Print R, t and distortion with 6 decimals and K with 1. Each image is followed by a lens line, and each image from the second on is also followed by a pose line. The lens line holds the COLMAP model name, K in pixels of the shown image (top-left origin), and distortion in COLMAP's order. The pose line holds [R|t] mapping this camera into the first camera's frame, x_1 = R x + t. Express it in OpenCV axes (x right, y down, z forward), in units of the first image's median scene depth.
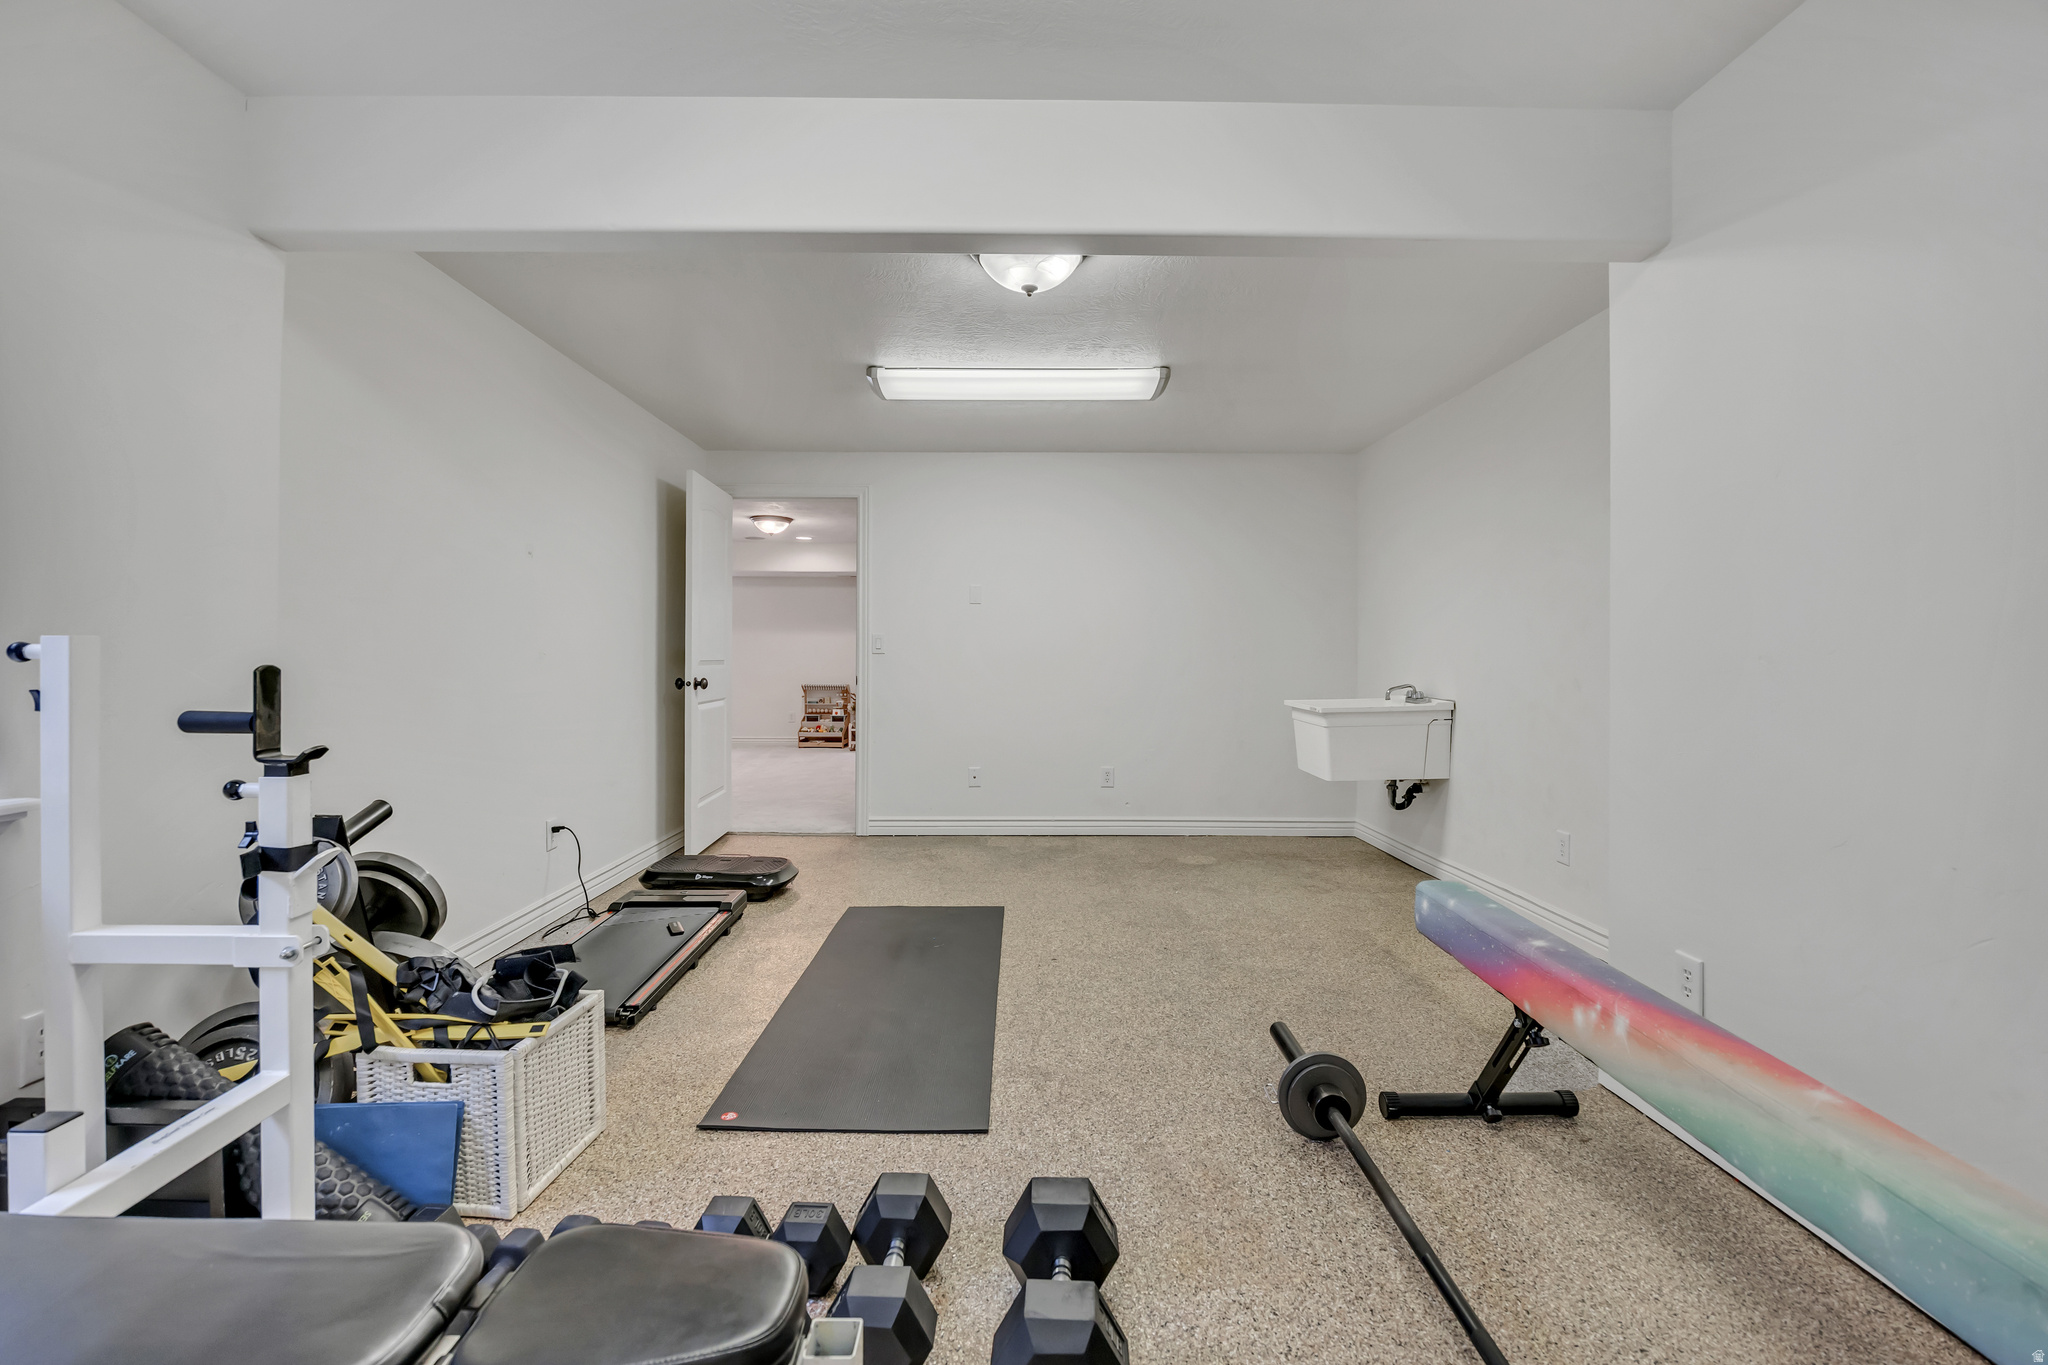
lens RADIAL K [[894.7, 0, 1020.6], [0, 894.7, 672.2], [0, 0, 1]] dist [0.000105, 0.000007]
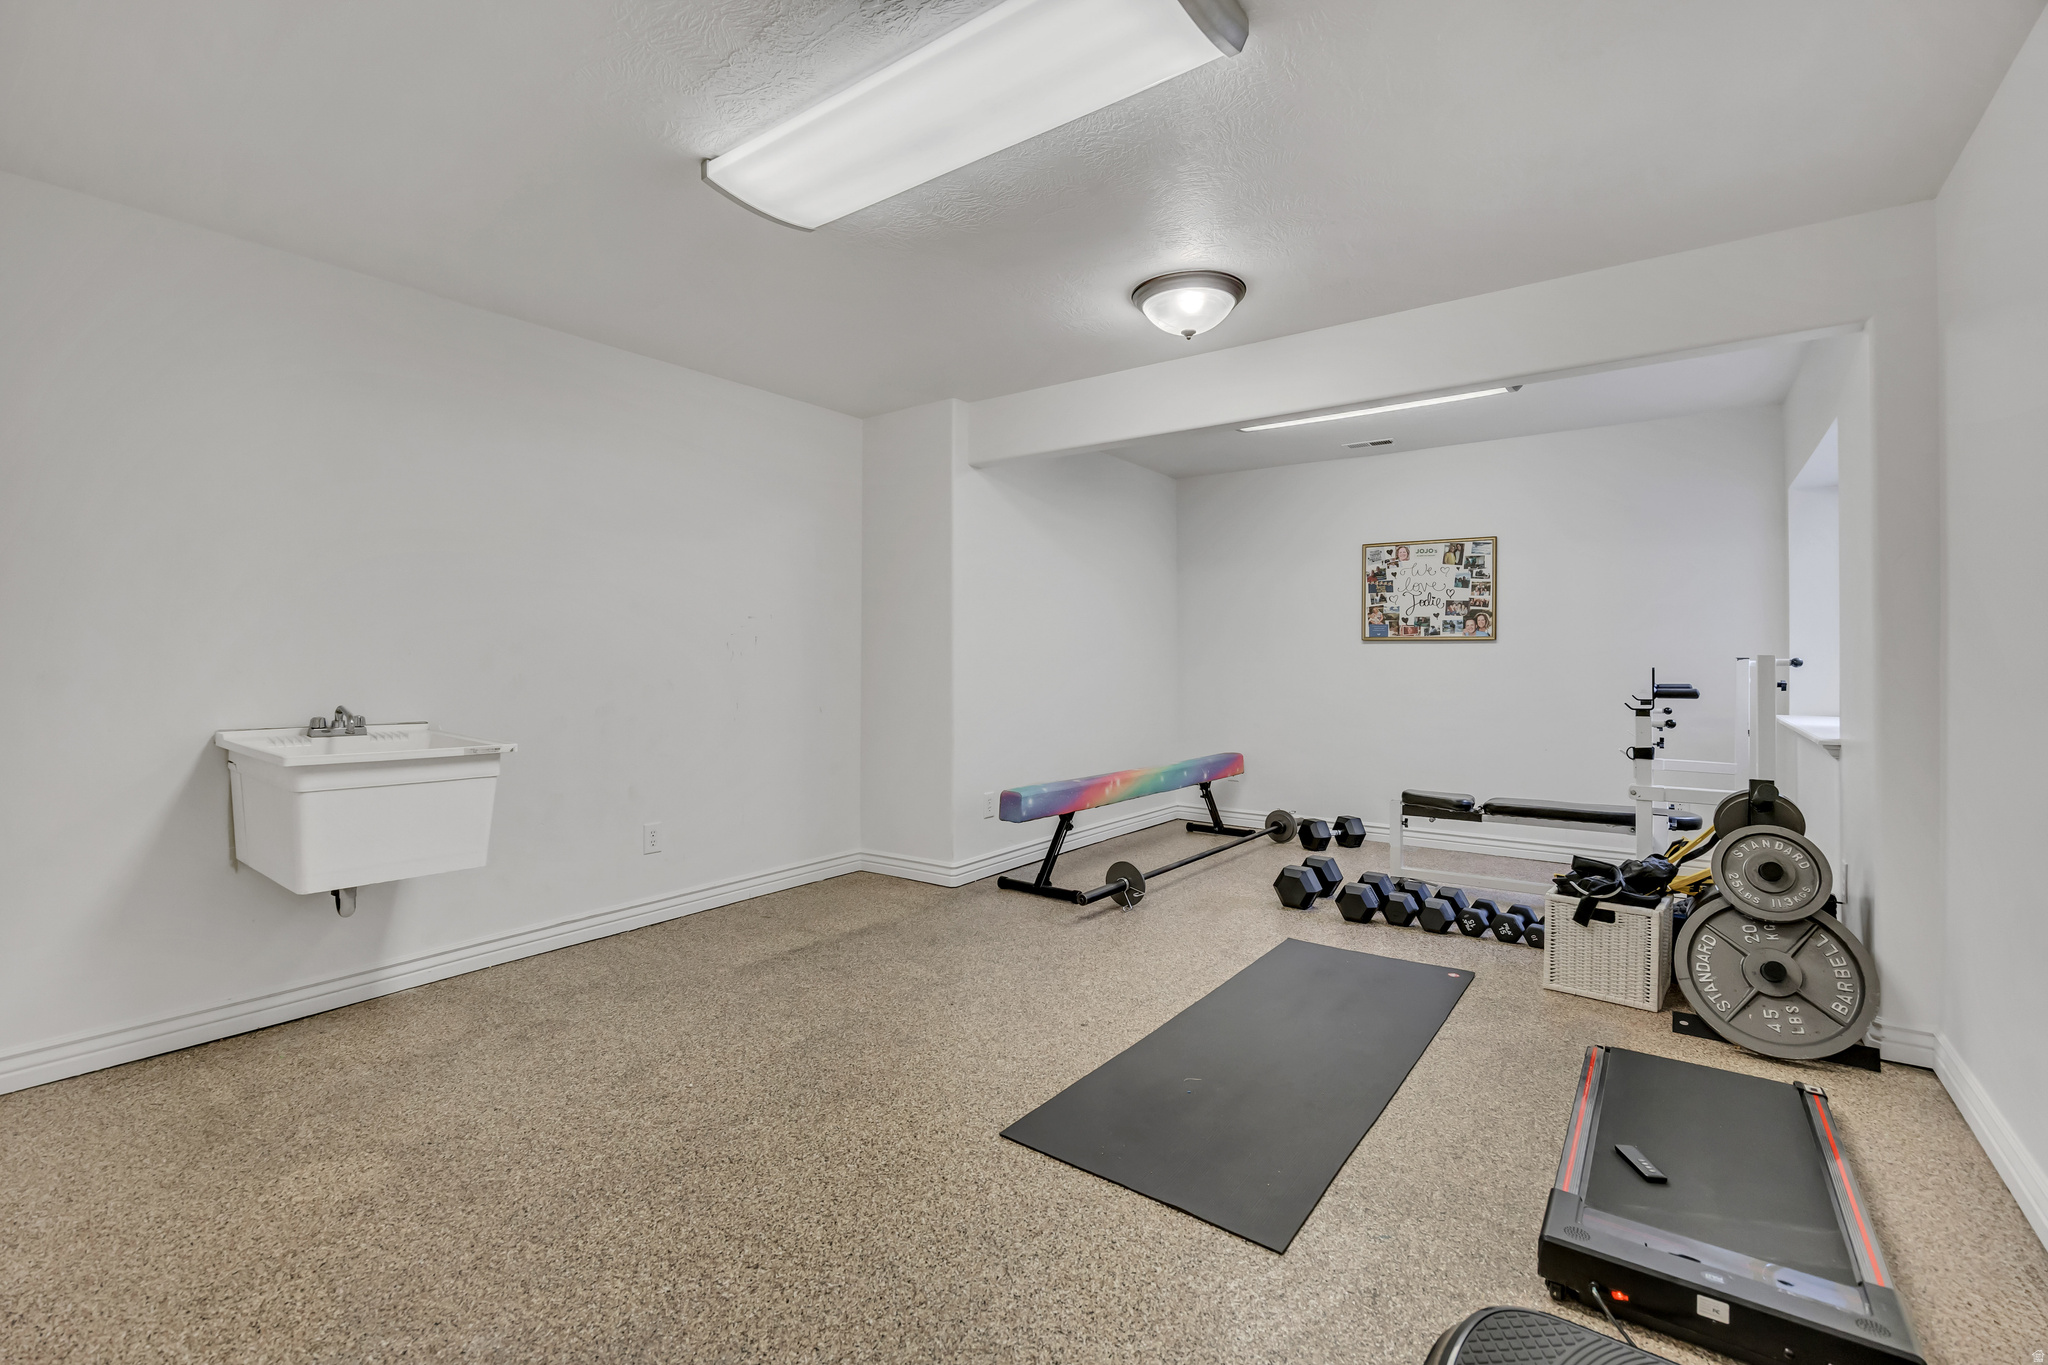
lens RADIAL K [[894.7, 0, 1025.2], [0, 894.7, 675.4], [0, 0, 1]] dist [0.000105, 0.000007]
pose [[-0.801116, -0.015779, 0.598301, -0.499823], [0.006842, 0.999346, 0.035516, -0.043616], [-0.598470, 0.032546, -0.800484, 2.038791]]
